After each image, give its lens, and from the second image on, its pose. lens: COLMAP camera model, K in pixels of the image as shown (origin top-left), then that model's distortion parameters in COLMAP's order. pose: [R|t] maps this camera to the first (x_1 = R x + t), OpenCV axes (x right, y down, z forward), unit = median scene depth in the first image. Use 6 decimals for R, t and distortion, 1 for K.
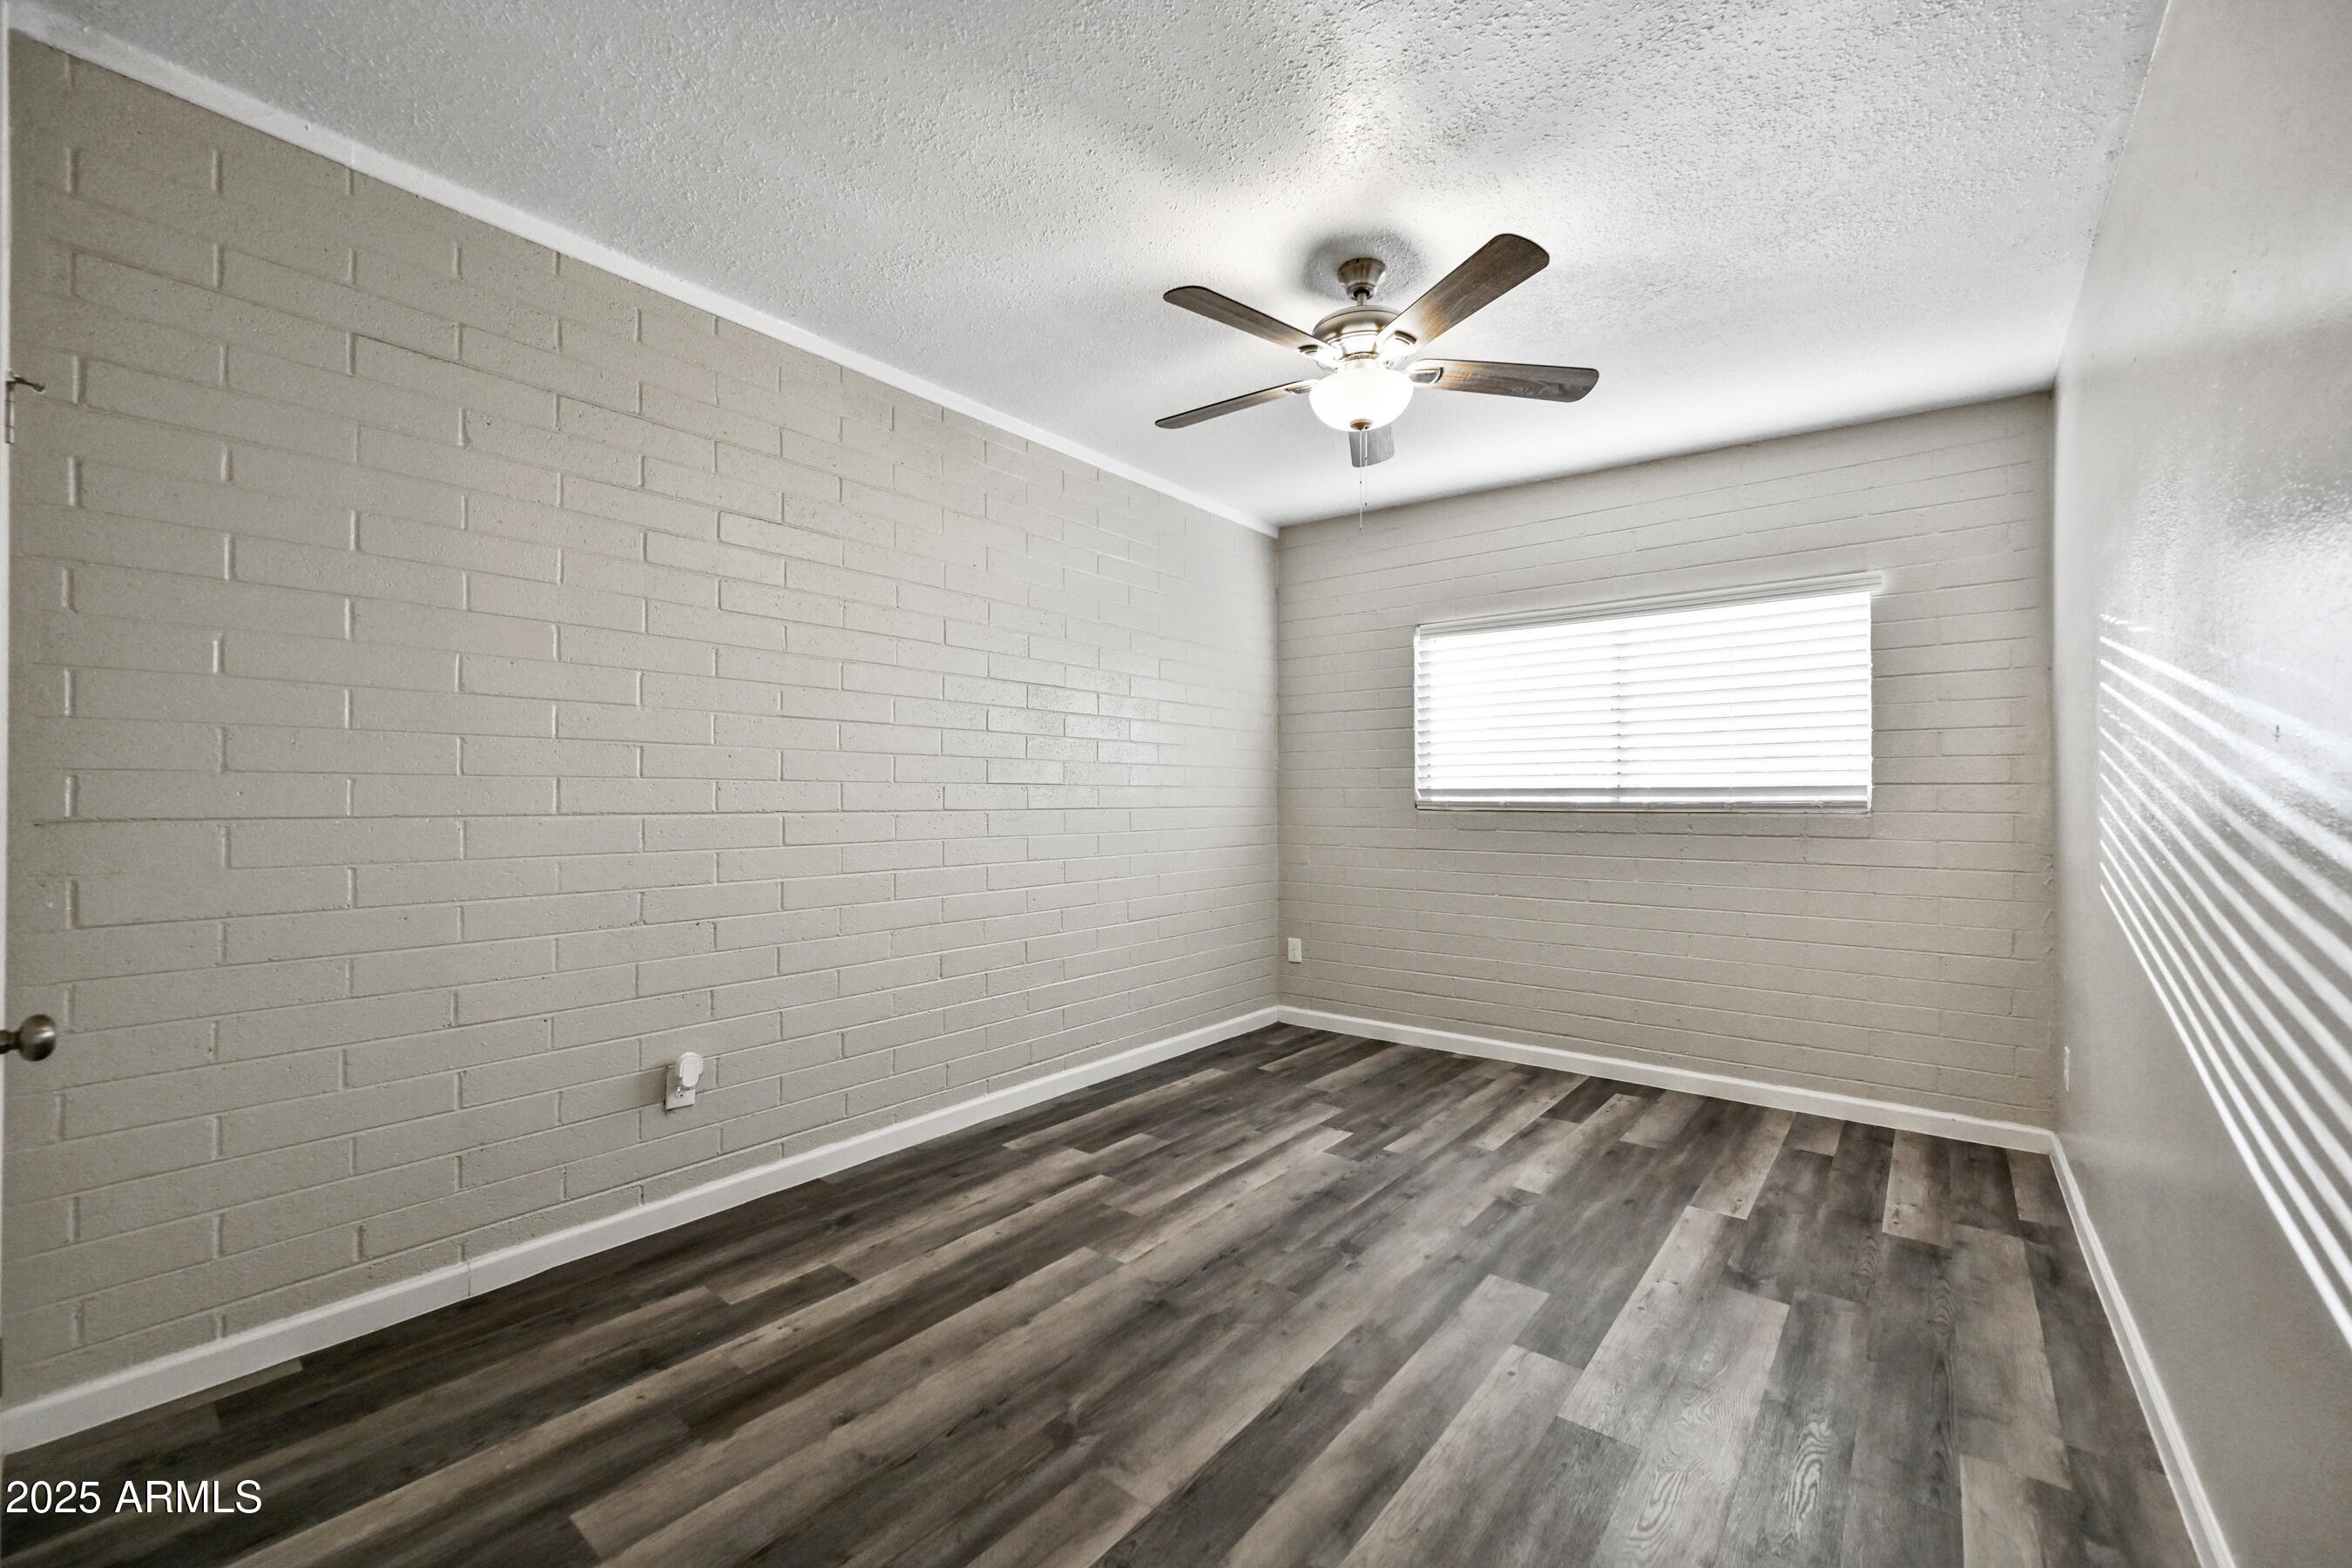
lens RADIAL K [[935.1, 0, 1182.5], [0, 935.1, 792.1], [0, 0, 1]] dist [-0.002708, 0.000813]
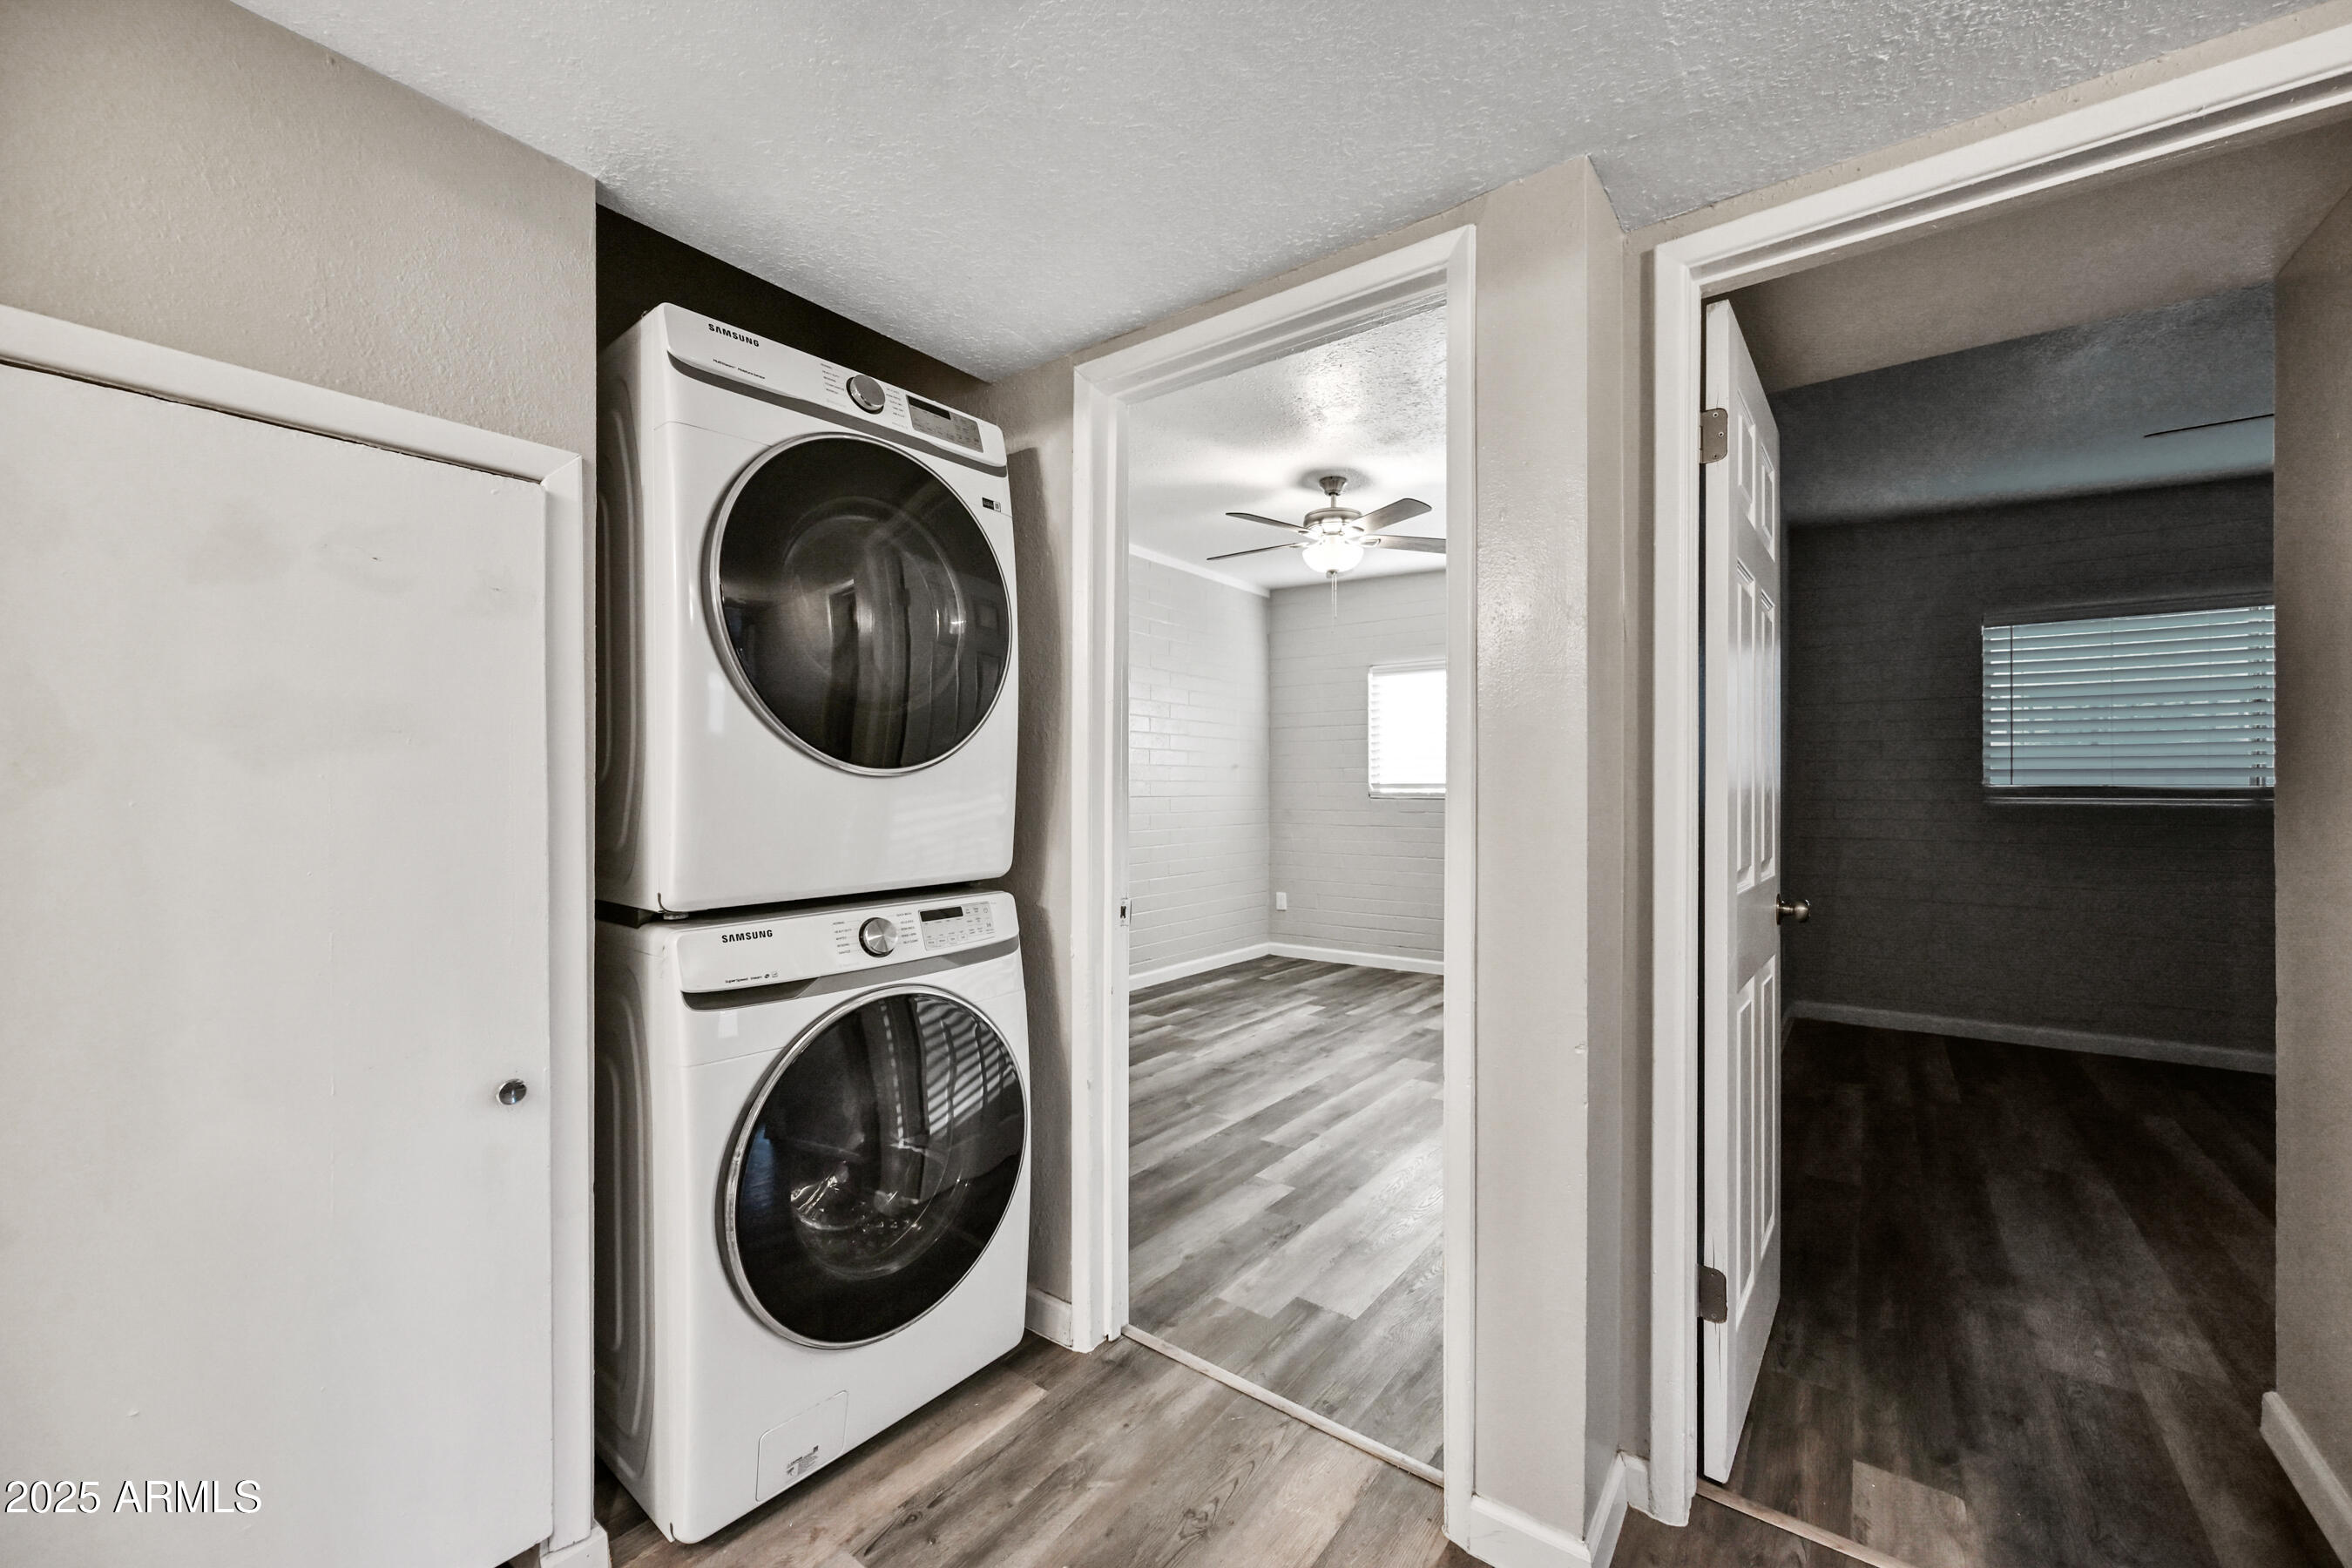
lens RADIAL K [[935.1, 0, 1169.8], [0, 935.1, 786.9], [0, 0, 1]] dist [-0.002708, 0.000813]
pose [[0.999729, 0.001135, 0.023239, -0.126429], [-0.001217, 0.999993, 0.003524, -0.004002], [-0.023235, -0.003552, 0.999724, -0.607329]]
